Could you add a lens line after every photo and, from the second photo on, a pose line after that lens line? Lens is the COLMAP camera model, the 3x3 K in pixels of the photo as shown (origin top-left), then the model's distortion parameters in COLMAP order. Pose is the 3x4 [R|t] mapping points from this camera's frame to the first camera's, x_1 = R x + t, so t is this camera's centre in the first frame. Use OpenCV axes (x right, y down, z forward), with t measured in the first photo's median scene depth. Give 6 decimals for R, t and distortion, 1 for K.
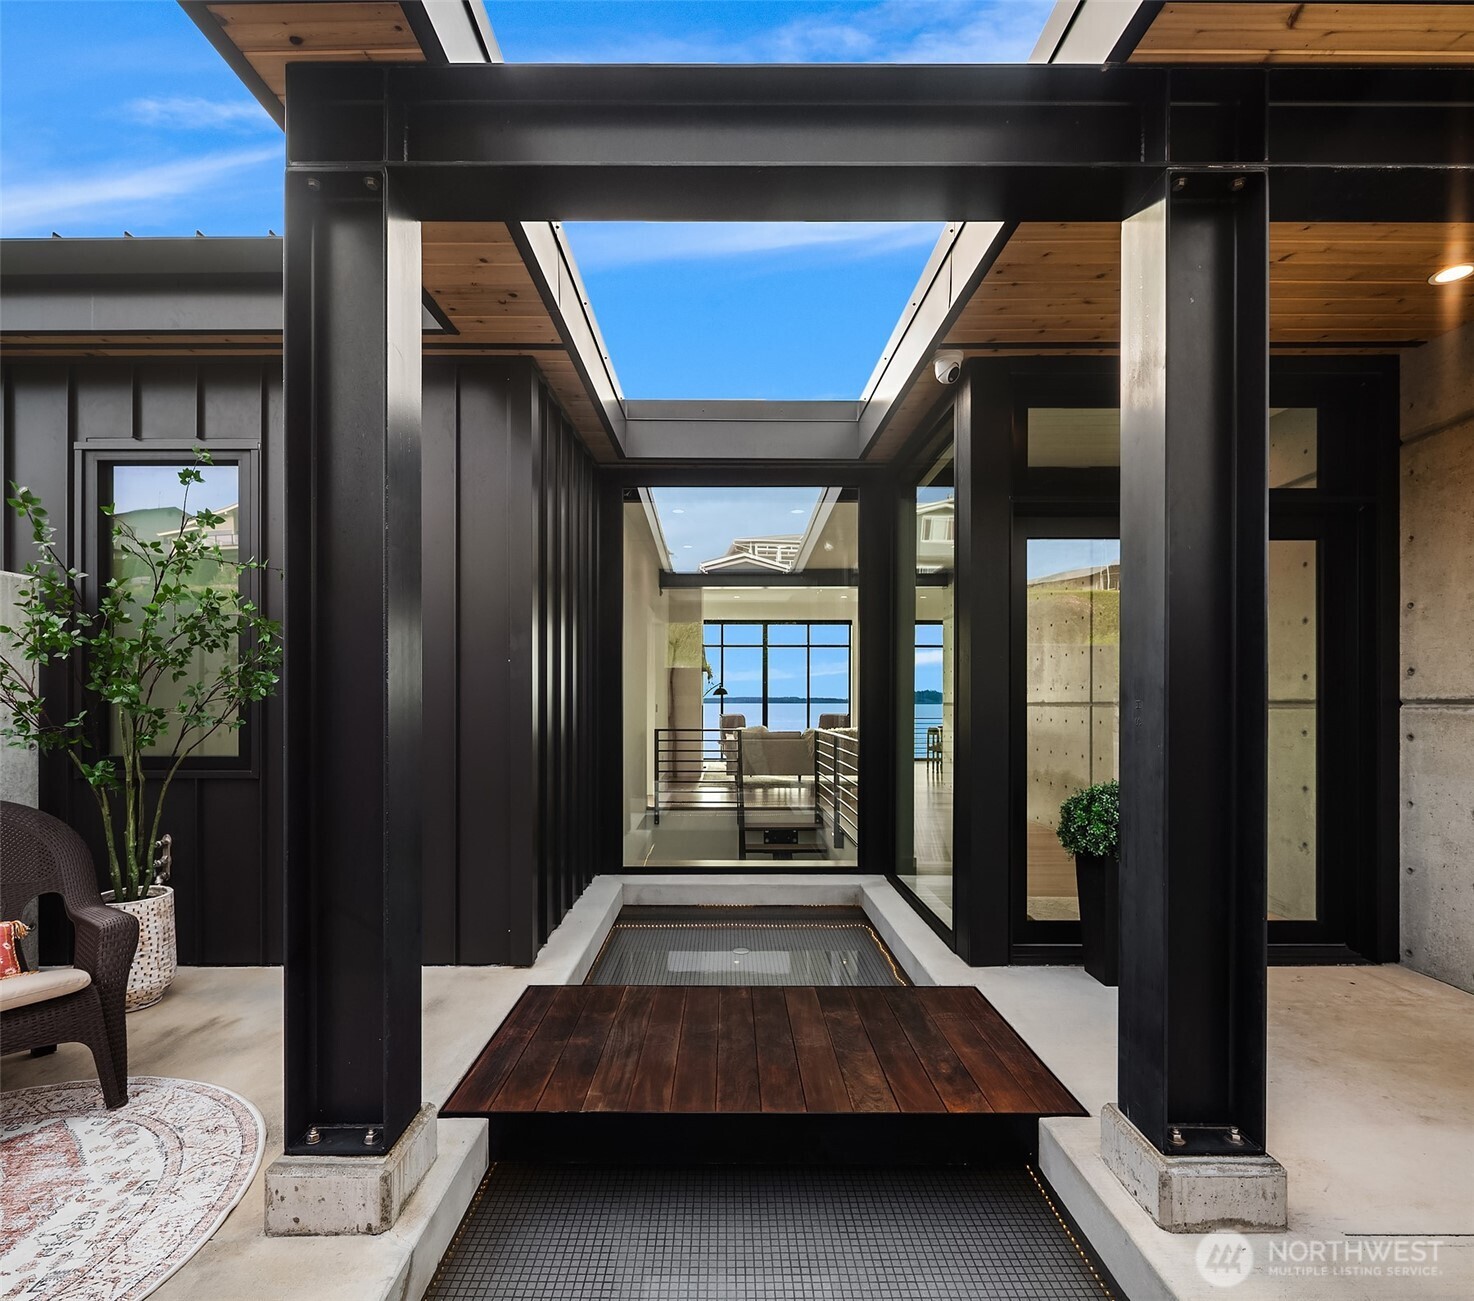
lens RADIAL K [[736.4, 0, 715.8], [0, 736.4, 707.2], [0, 0, 1]] dist [-0.001899, 0.000192]
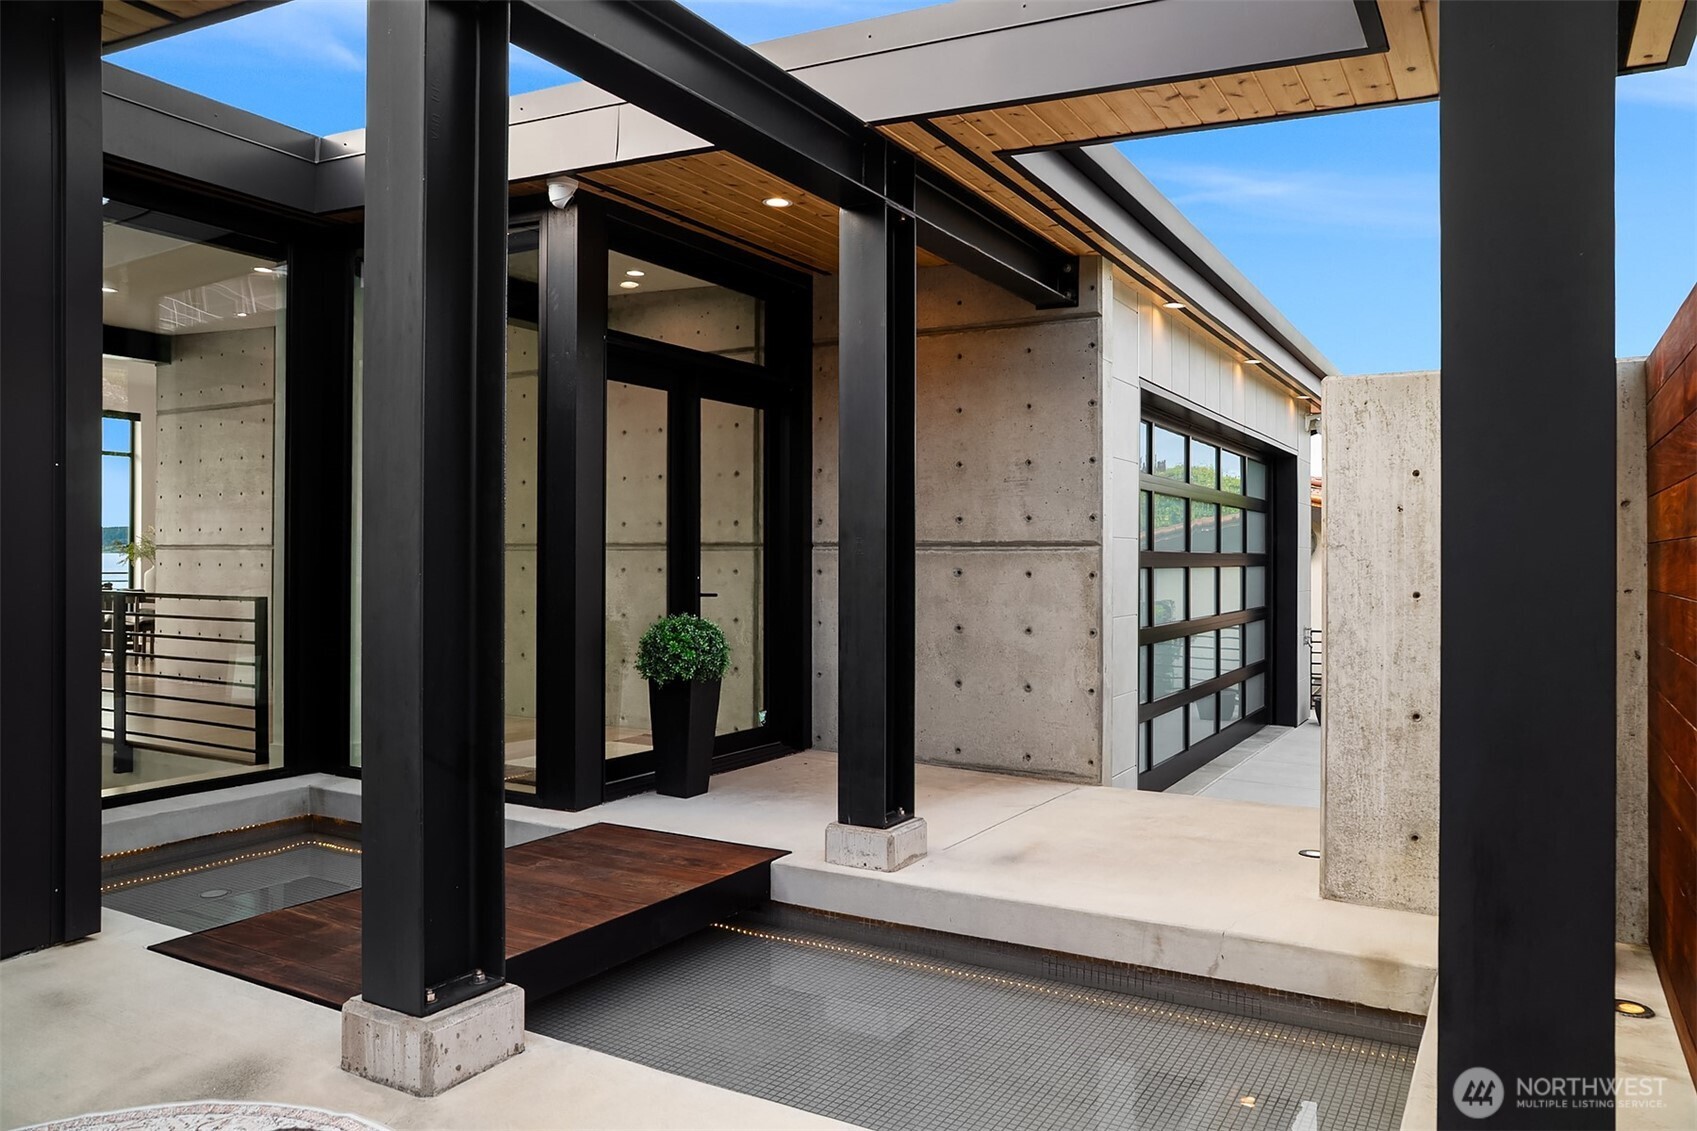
lens RADIAL K [[1172.0, 0, 854.0], [0, 1172.0, 555.7], [0, 0, 1]] dist [0.005978, 0.002564]
pose [[0.509355, 0.002275, 0.860554, -0.824483], [-0.001760, 0.999997, -0.001602, 0.015673], [-0.860555, -0.000699, 0.509357, -0.113405]]
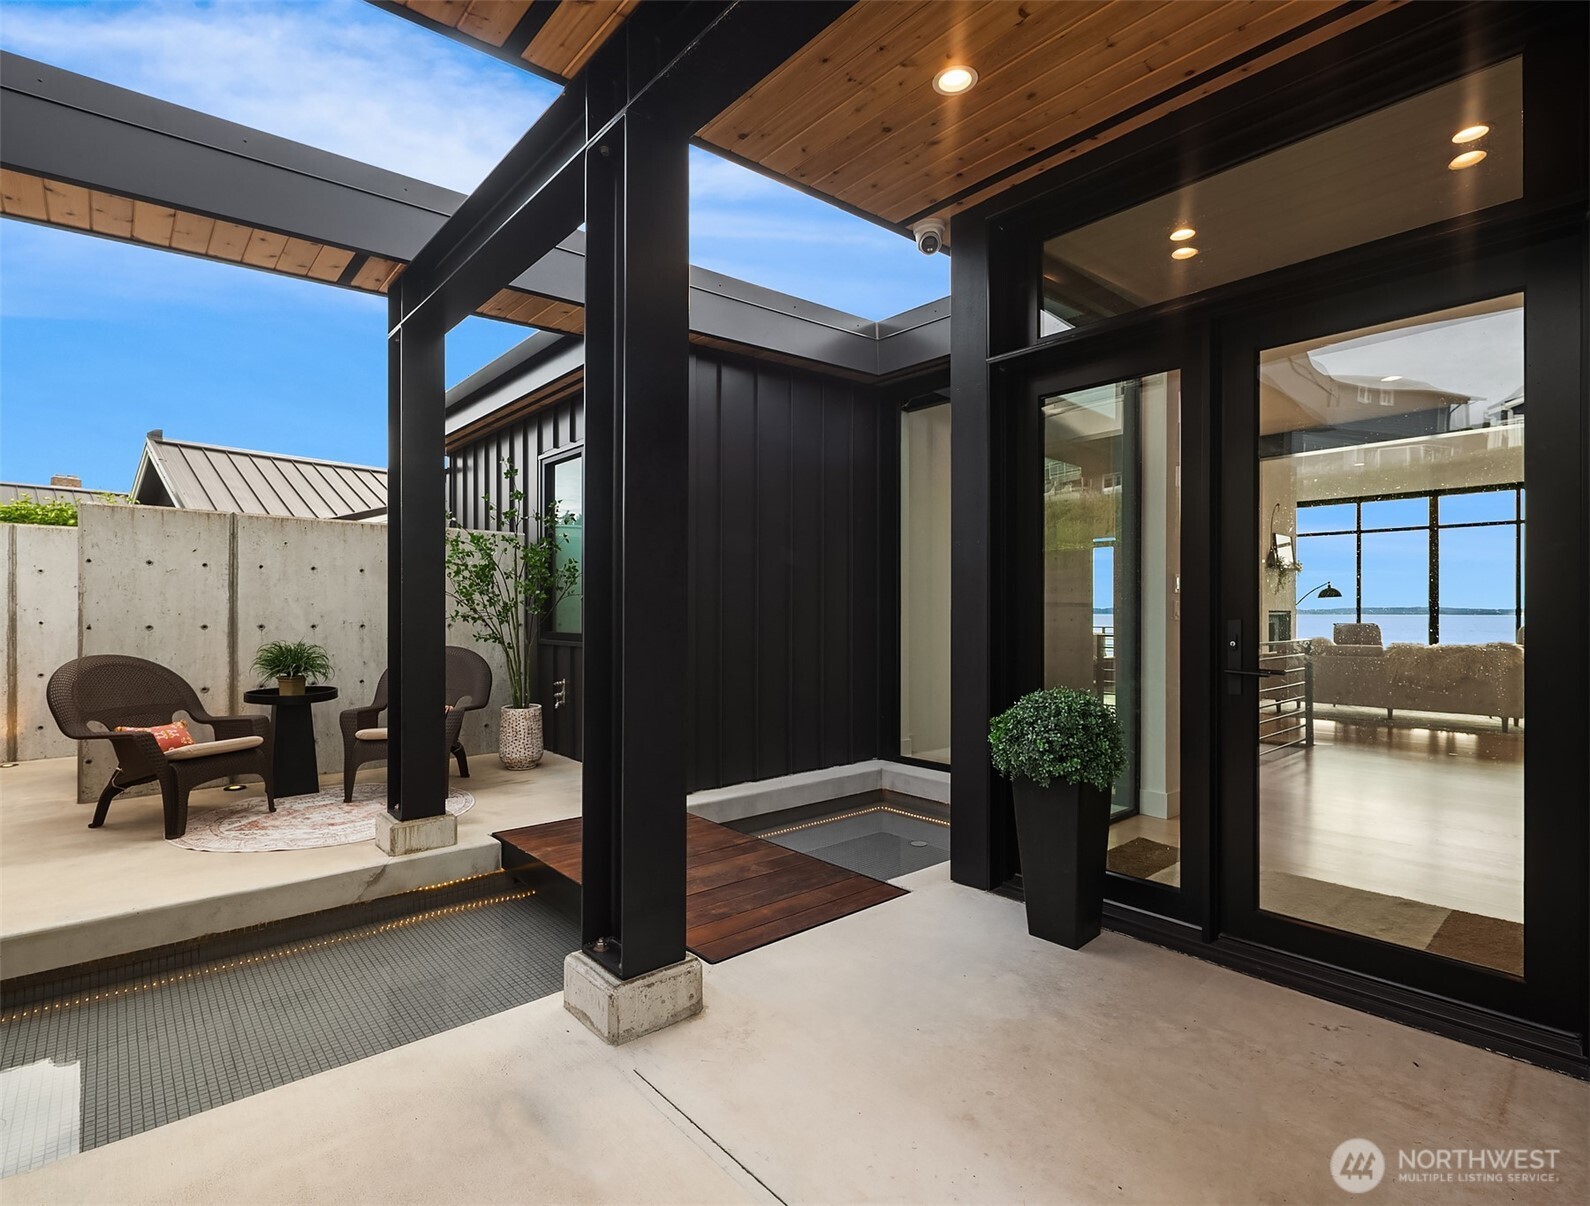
lens RADIAL K [[788.0, 0, 797.0], [0, 788.0, 620.0], [0, 0, 1]] dist [-0.011045, -0.000274]
pose [[0.655289, 0.009615, -0.755317, 0.974032], [-0.007242, 0.999953, 0.006446, 0.022013], [0.755343, 0.001246, 0.655328, 0.215697]]
